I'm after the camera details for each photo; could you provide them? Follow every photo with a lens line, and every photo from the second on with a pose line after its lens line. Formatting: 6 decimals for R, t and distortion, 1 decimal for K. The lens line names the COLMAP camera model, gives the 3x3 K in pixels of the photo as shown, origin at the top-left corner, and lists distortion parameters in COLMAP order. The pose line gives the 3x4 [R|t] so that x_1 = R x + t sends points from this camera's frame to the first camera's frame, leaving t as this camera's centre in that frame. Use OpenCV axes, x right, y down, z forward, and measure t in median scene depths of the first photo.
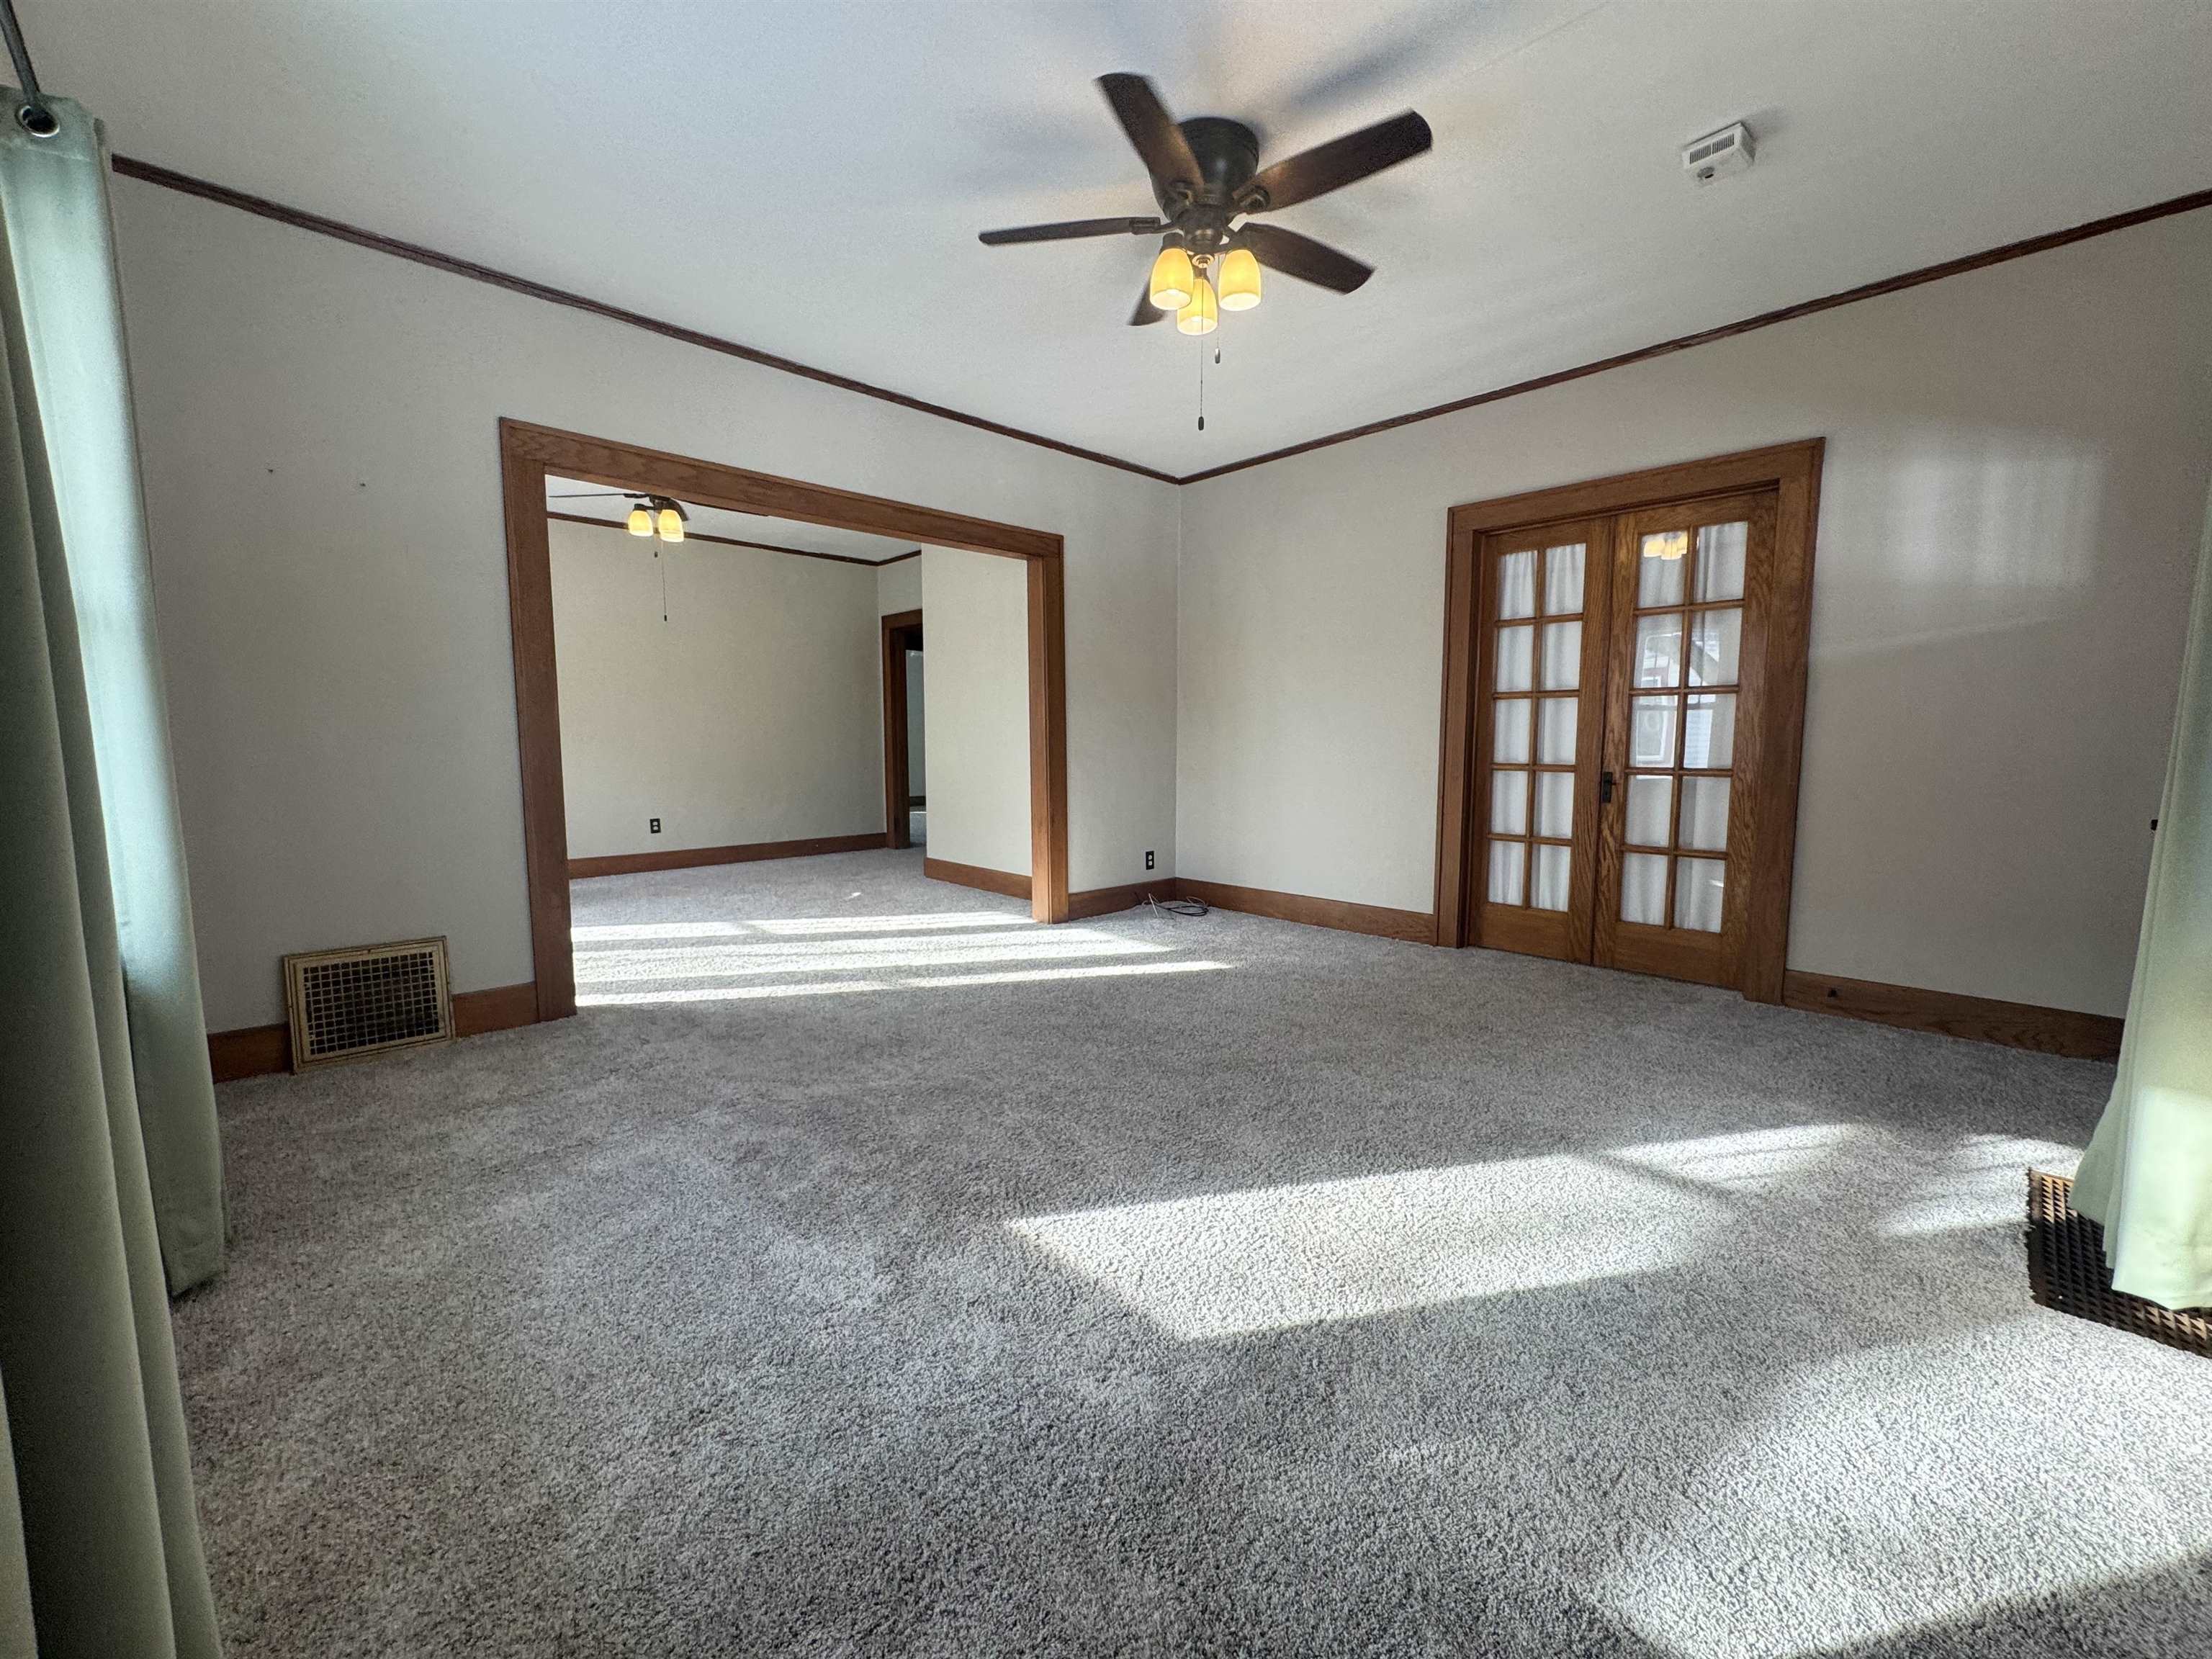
lens RADIAL K [[878.9, 0, 1107.8], [0, 878.9, 822.2], [0, 0, 1]] dist [-0.000822, 0.000319]
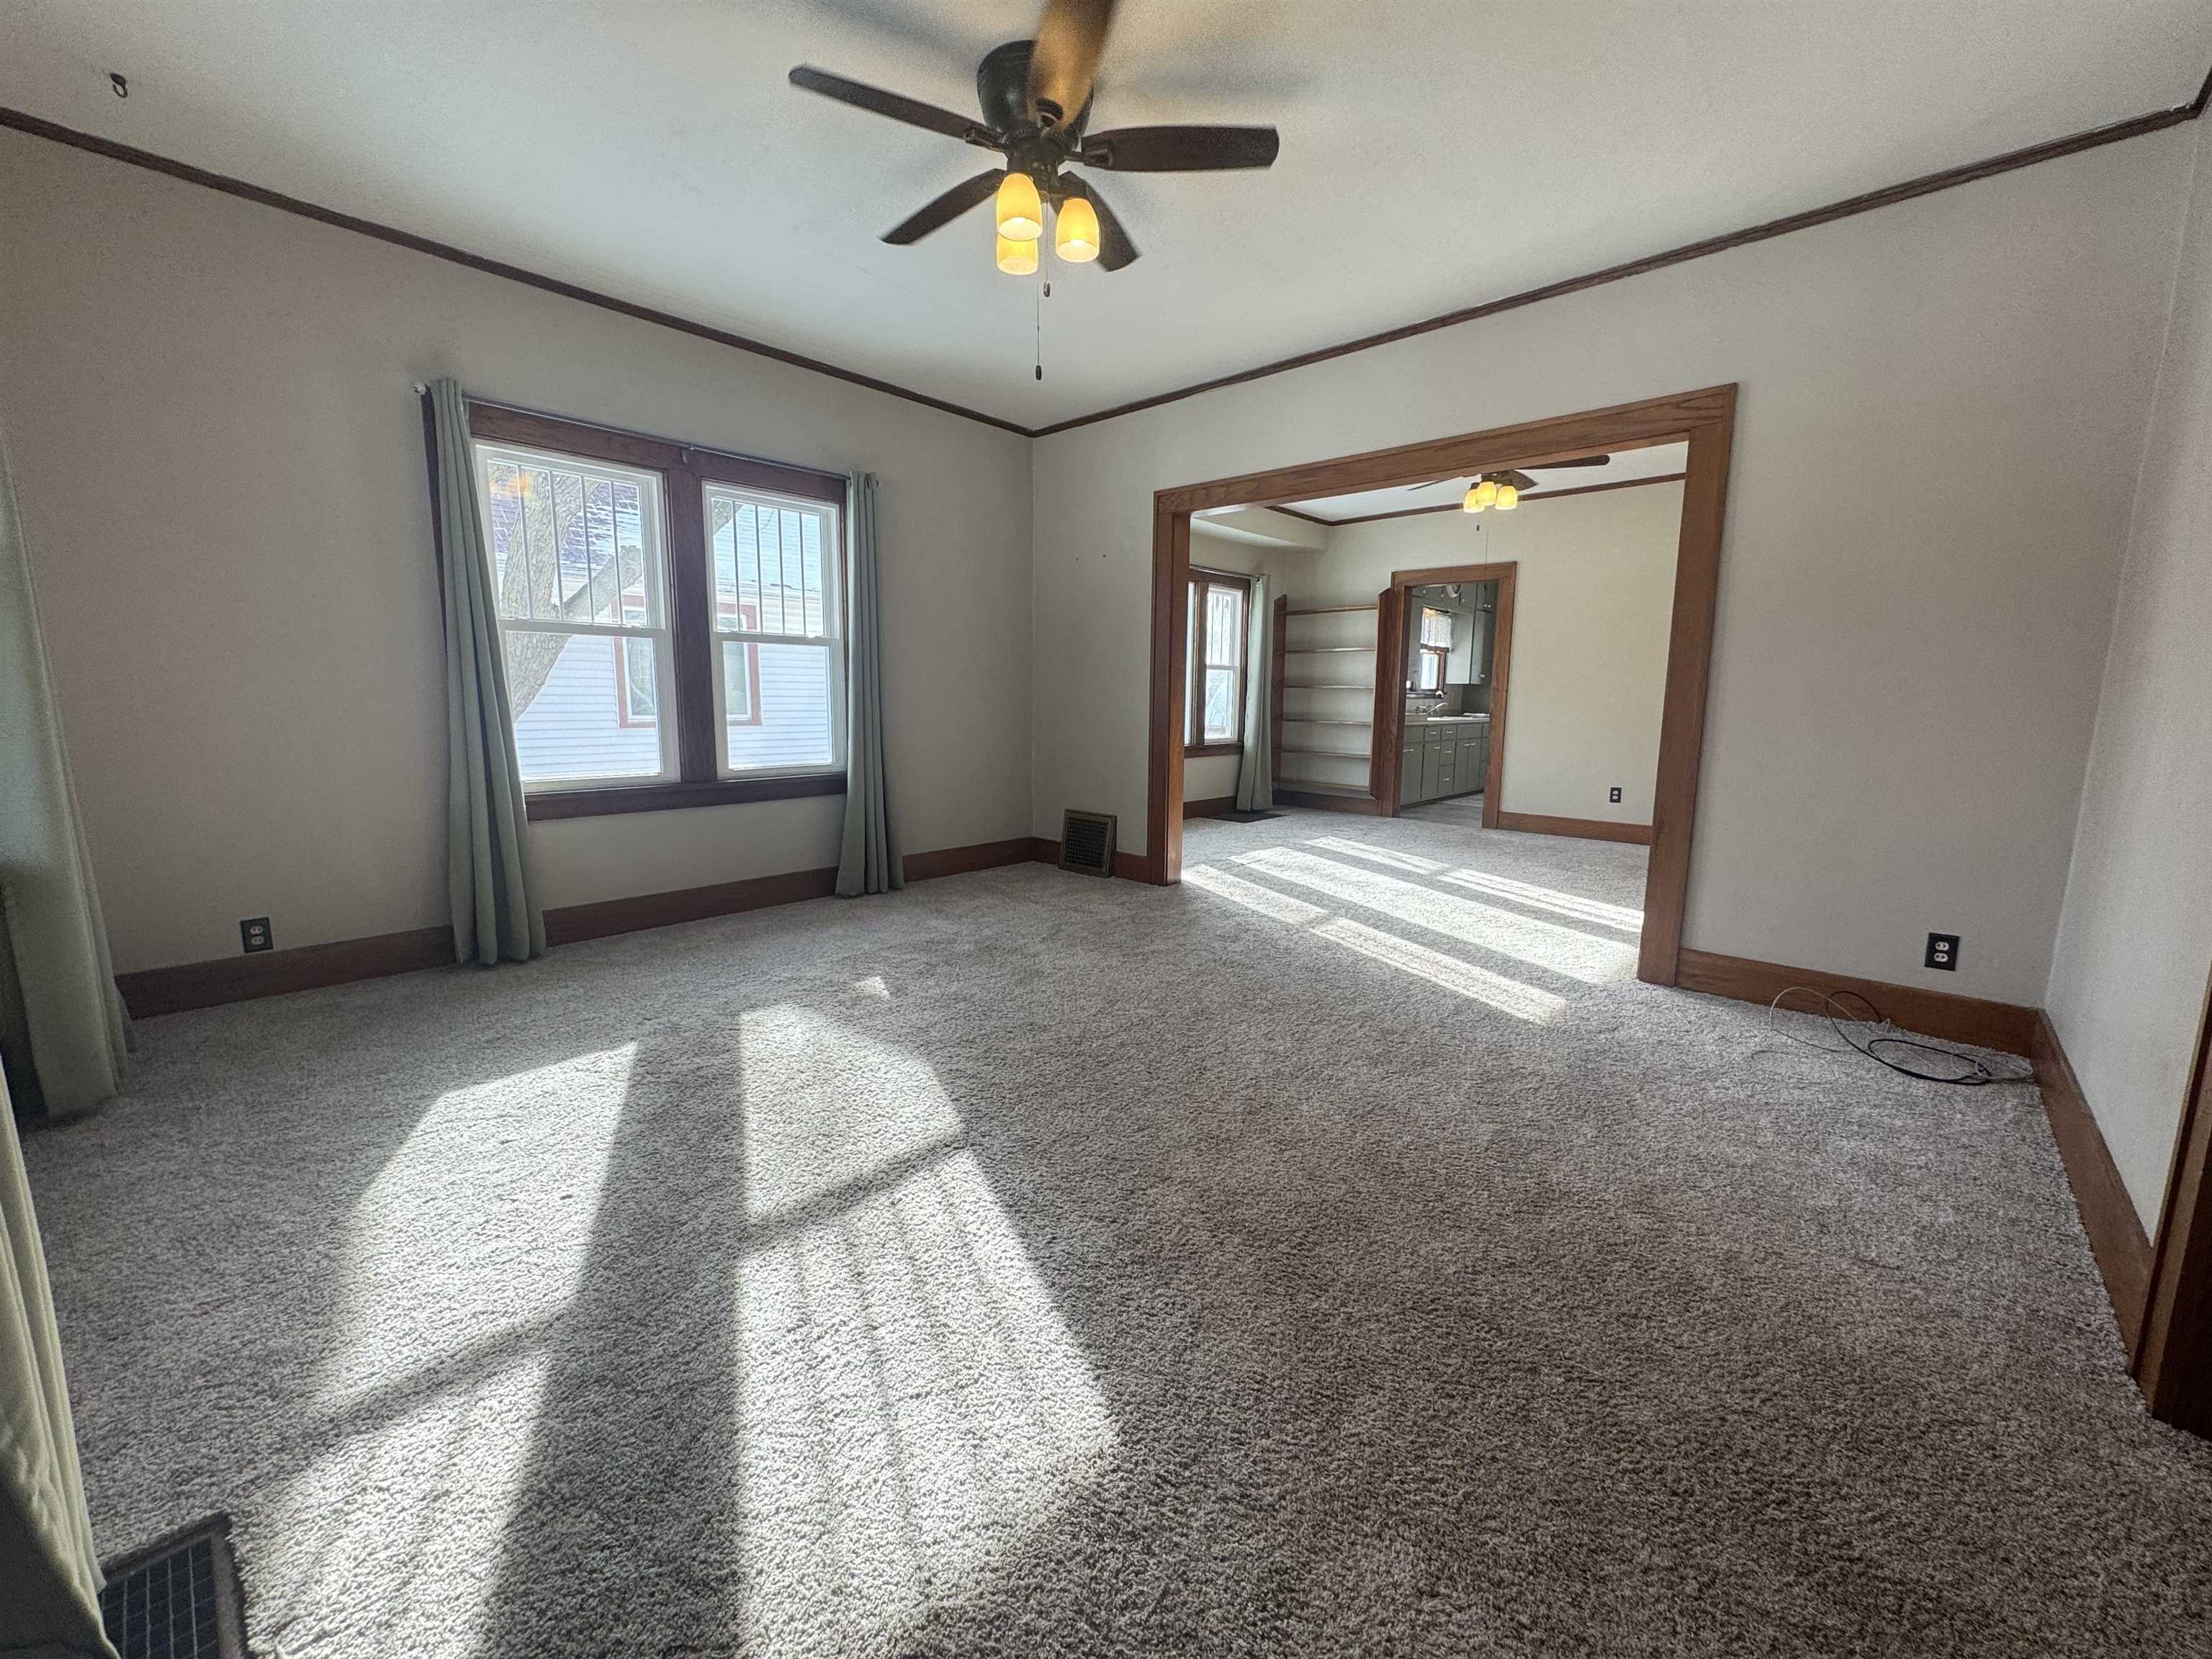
lens RADIAL K [[878.9, 0, 1107.8], [0, 878.9, 822.2], [0, 0, 1]] dist [-0.000822, 0.000319]
pose [[0.059393, 0.142905, -0.987953, 0.699998], [-0.105334, 0.985072, 0.136155, -0.066809], [0.992662, 0.095978, 0.073559, 0.650542]]
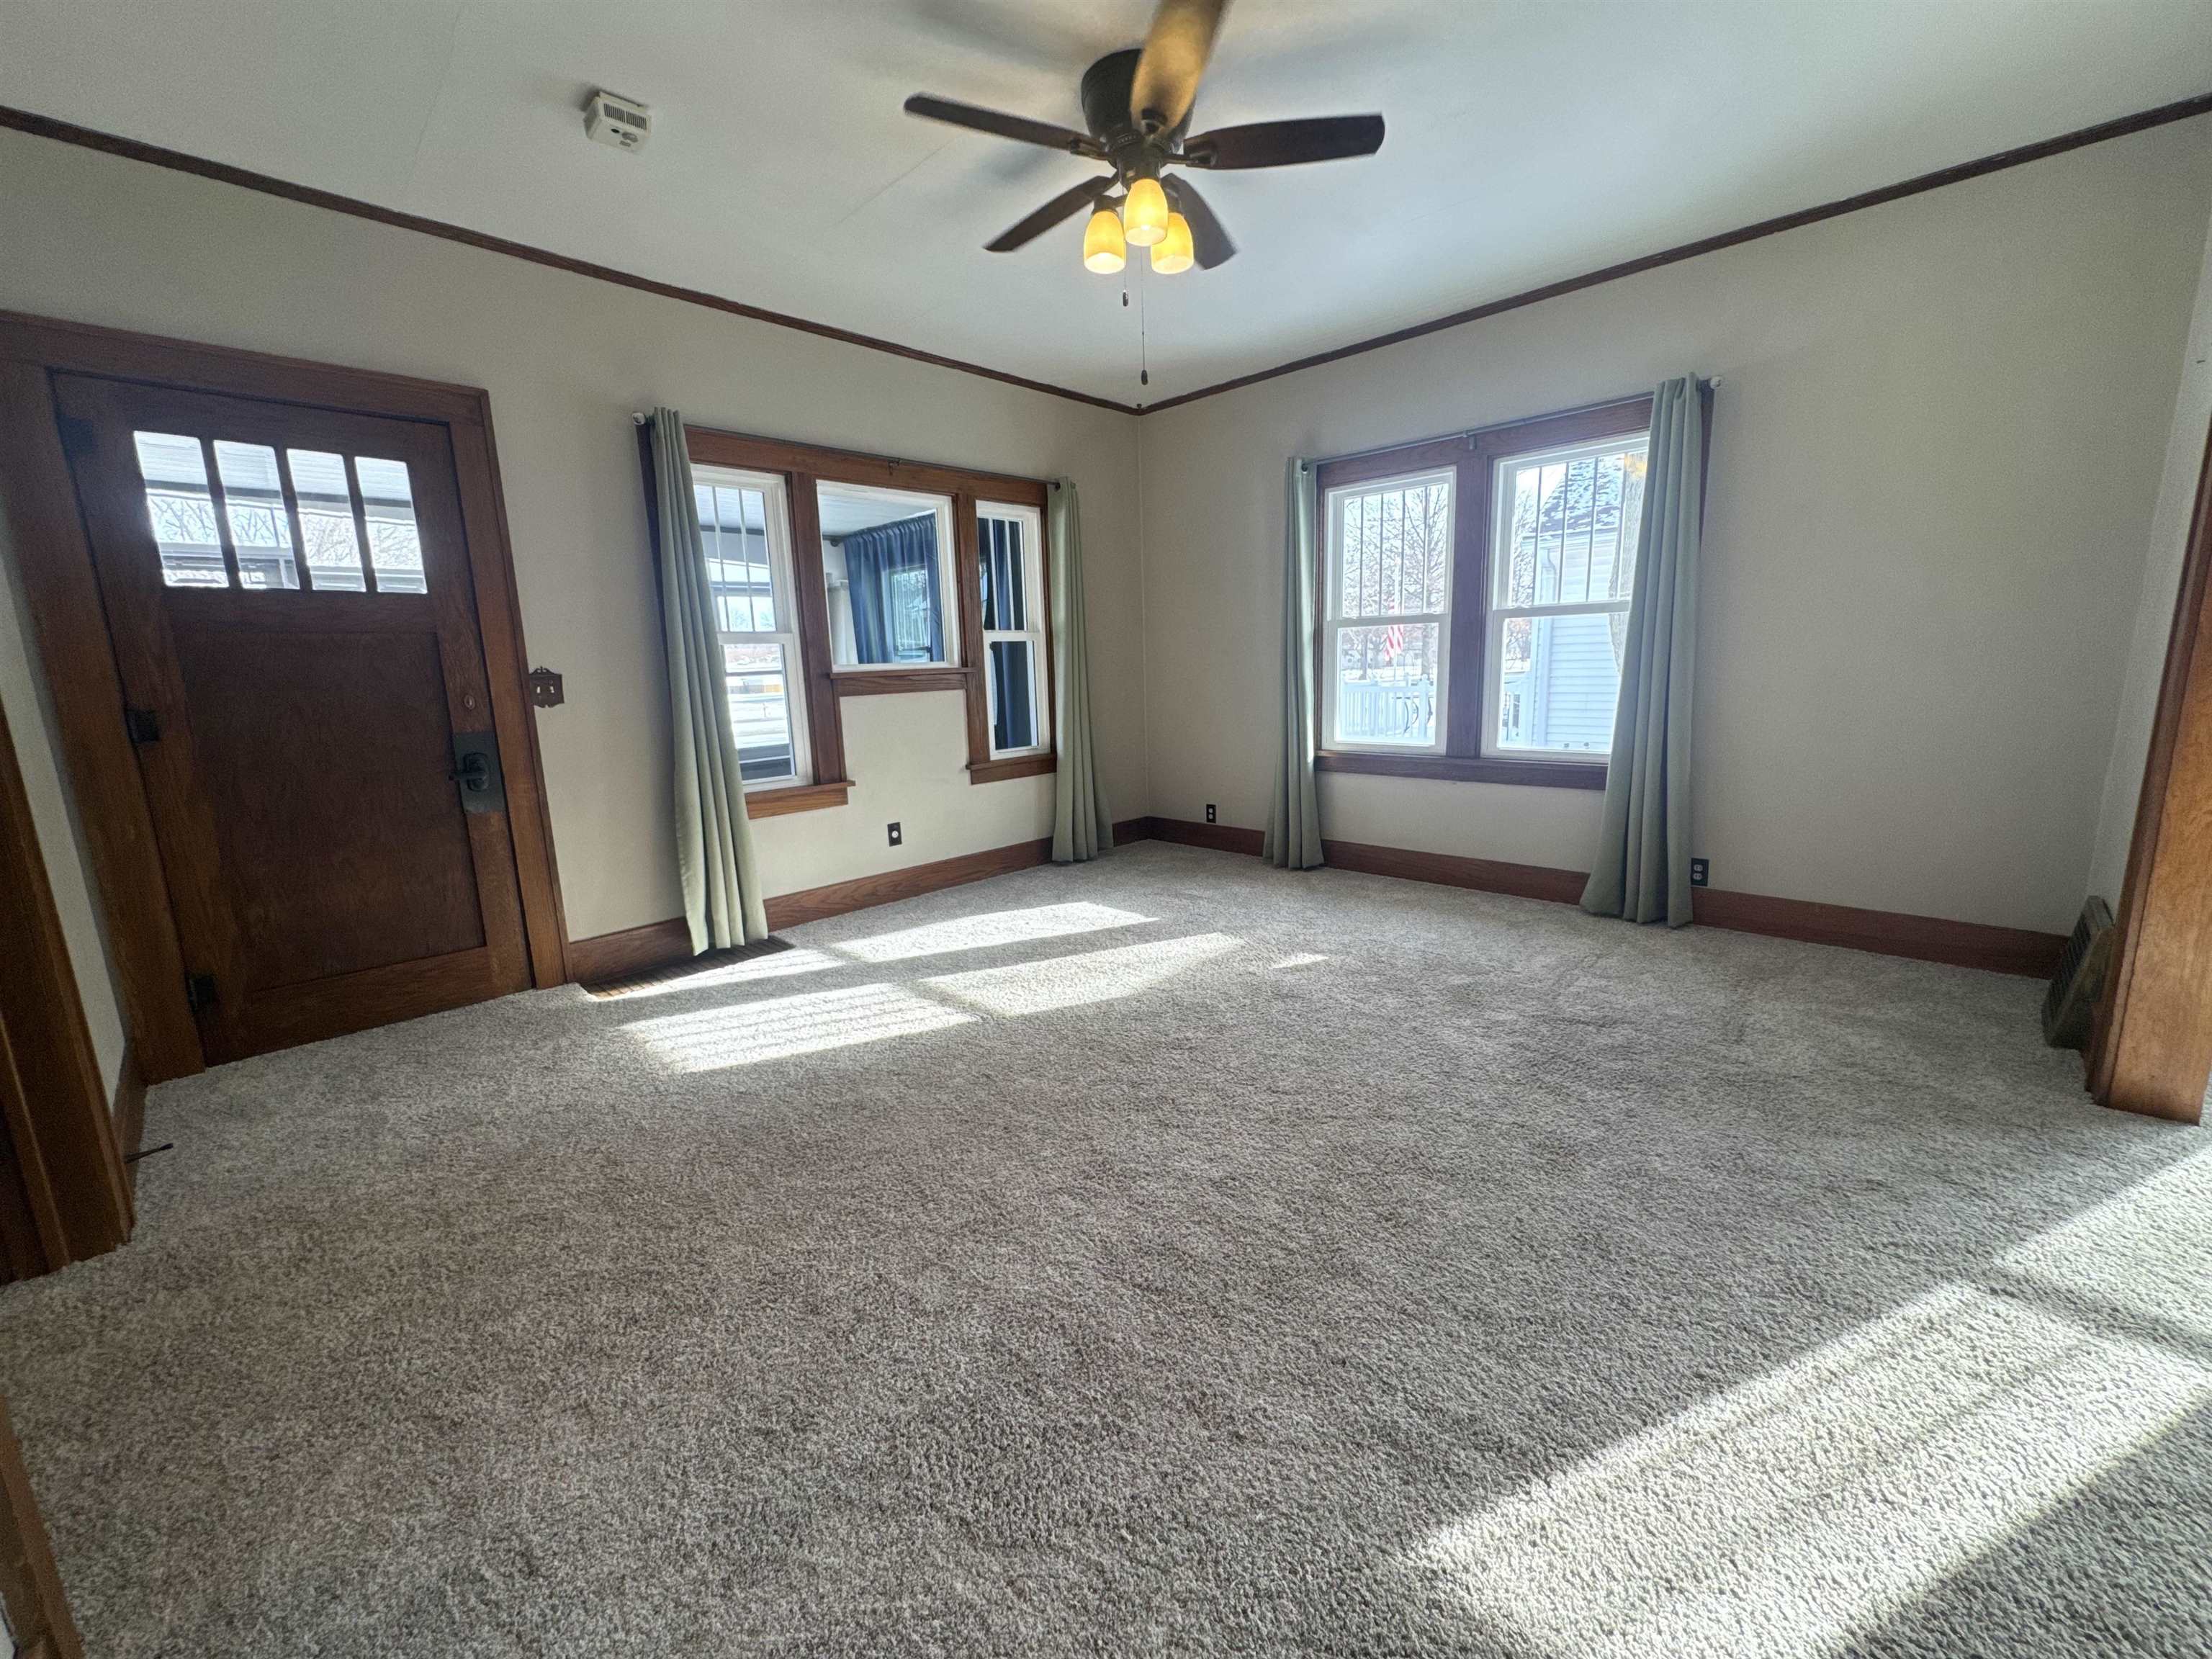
lens RADIAL K [[878.9, 0, 1107.8], [0, 878.9, 822.2], [0, 0, 1]] dist [-0.000822, 0.000319]
pose [[-0.999207, 0.035378, -0.018255, 0.114816], [0.029122, 0.962209, 0.270750, -0.149419], [0.027144, 0.270004, -0.962477, 1.282863]]
